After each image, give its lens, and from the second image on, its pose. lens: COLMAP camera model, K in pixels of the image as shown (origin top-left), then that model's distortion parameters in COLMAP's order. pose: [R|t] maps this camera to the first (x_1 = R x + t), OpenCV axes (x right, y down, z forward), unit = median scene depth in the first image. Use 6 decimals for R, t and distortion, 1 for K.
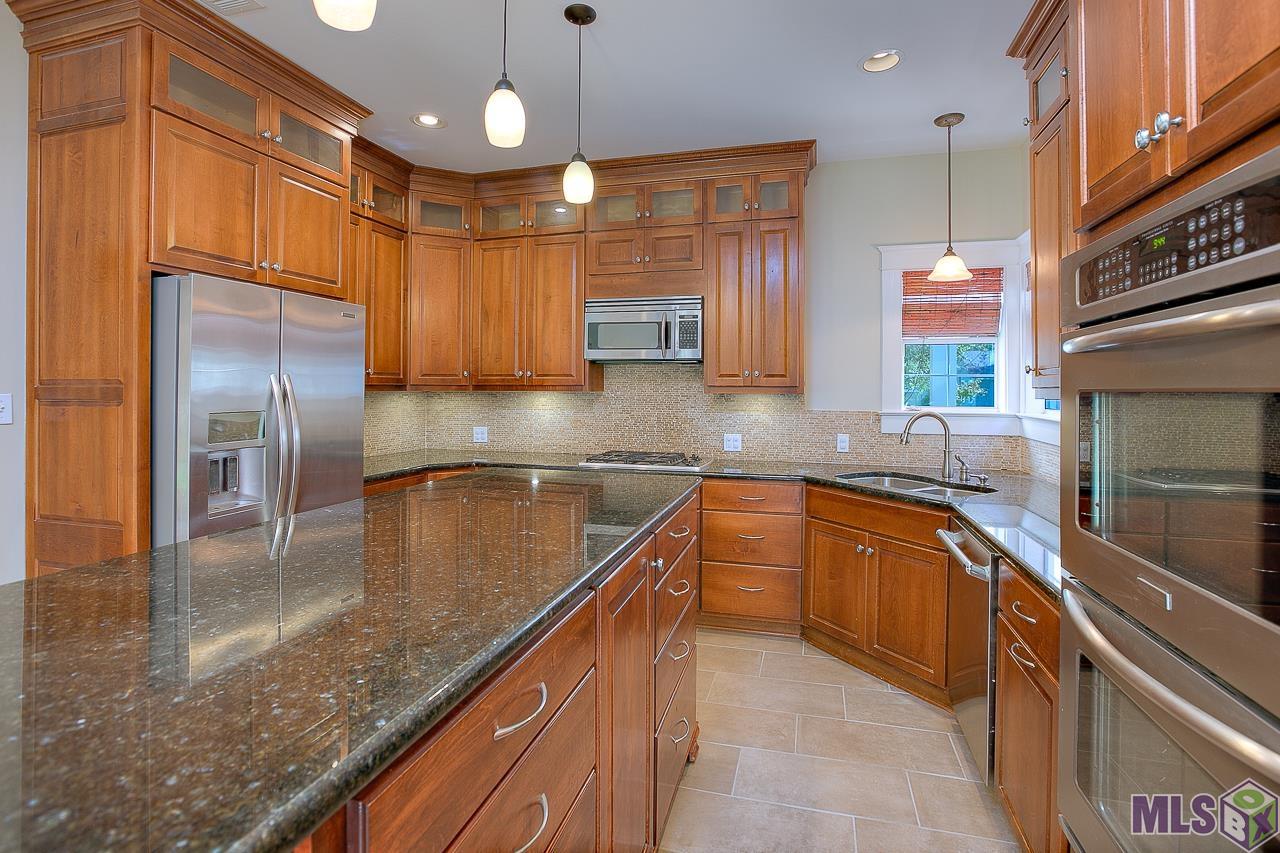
lens RADIAL K [[601.1, 0, 644.0], [0, 601.1, 390.8], [0, 0, 1]] dist [-0.045486, 0.000021]
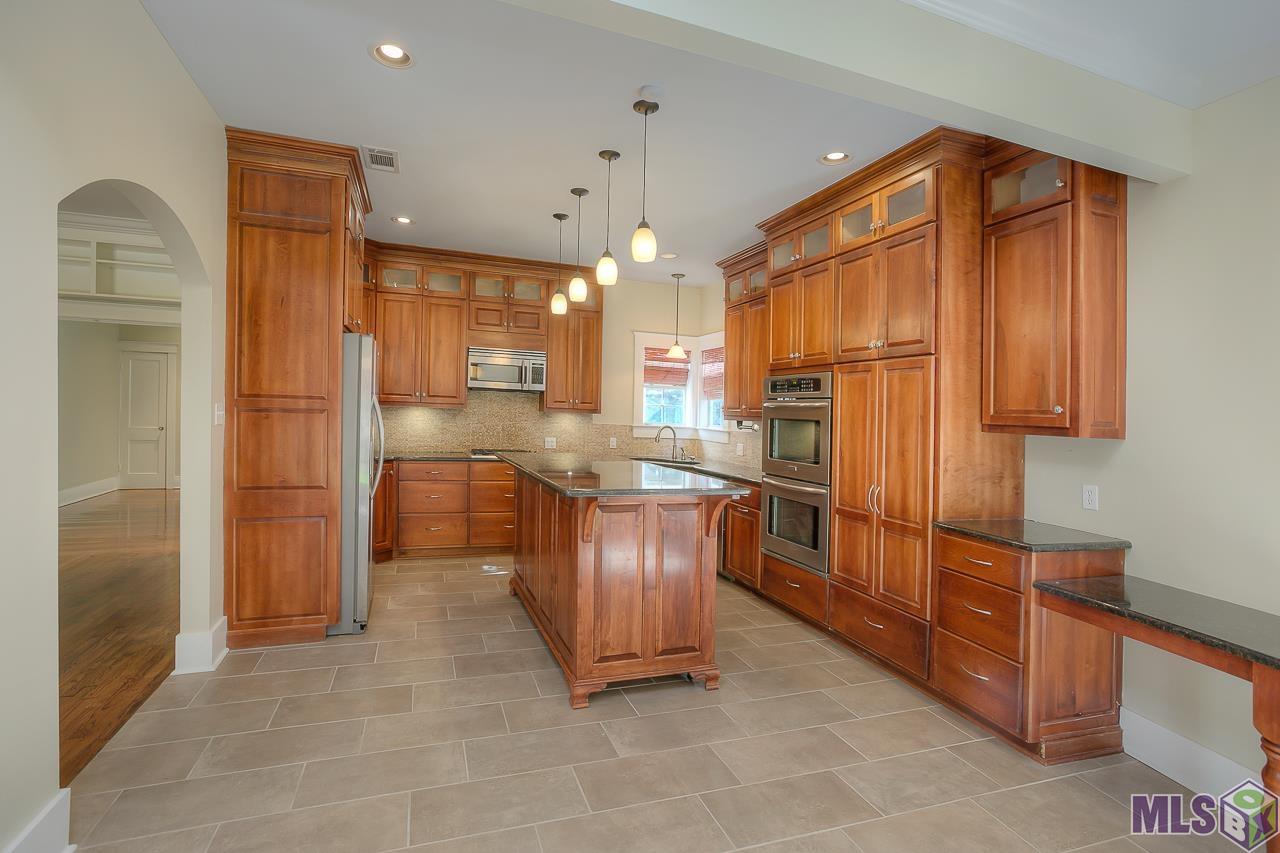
lens RADIAL K [[607.4, 0, 634.0], [0, 607.4, 406.3], [0, 0, 1]] dist [-0.001396, -0.000390]
pose [[0.813908, 0.032193, 0.580101, -0.661718], [-0.031762, 0.999436, -0.010902, -0.001272], [-0.580124, -0.009552, 0.814472, -0.485001]]
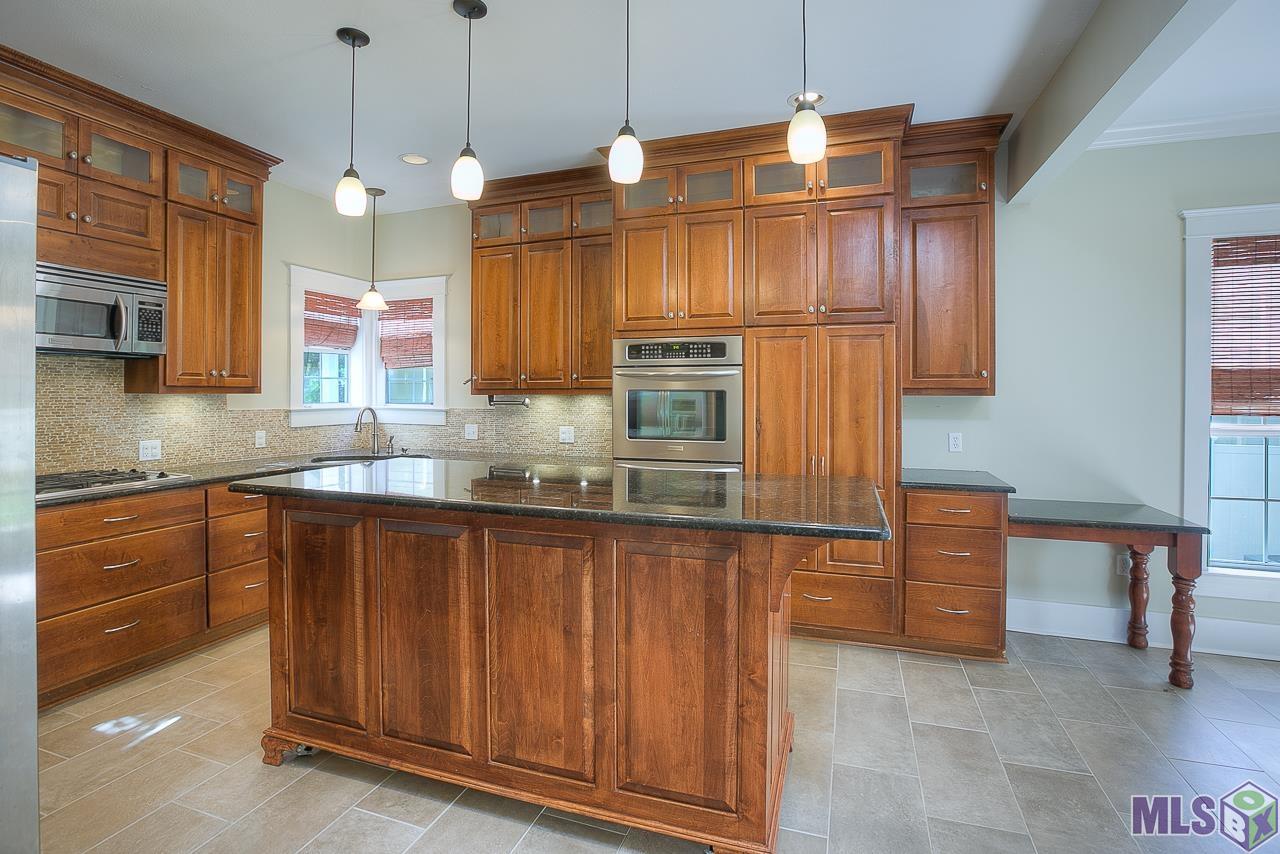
lens RADIAL K [[603.6, 0, 646.3], [0, 603.6, 387.2], [0, 0, 1]] dist [-0.043314, 0.017230]
pose [[0.066151, 0.002594, 0.997806, -0.715175], [0.002796, 0.999992, -0.002785, -0.001347], [-0.997806, 0.002974, 0.066144, 0.241363]]
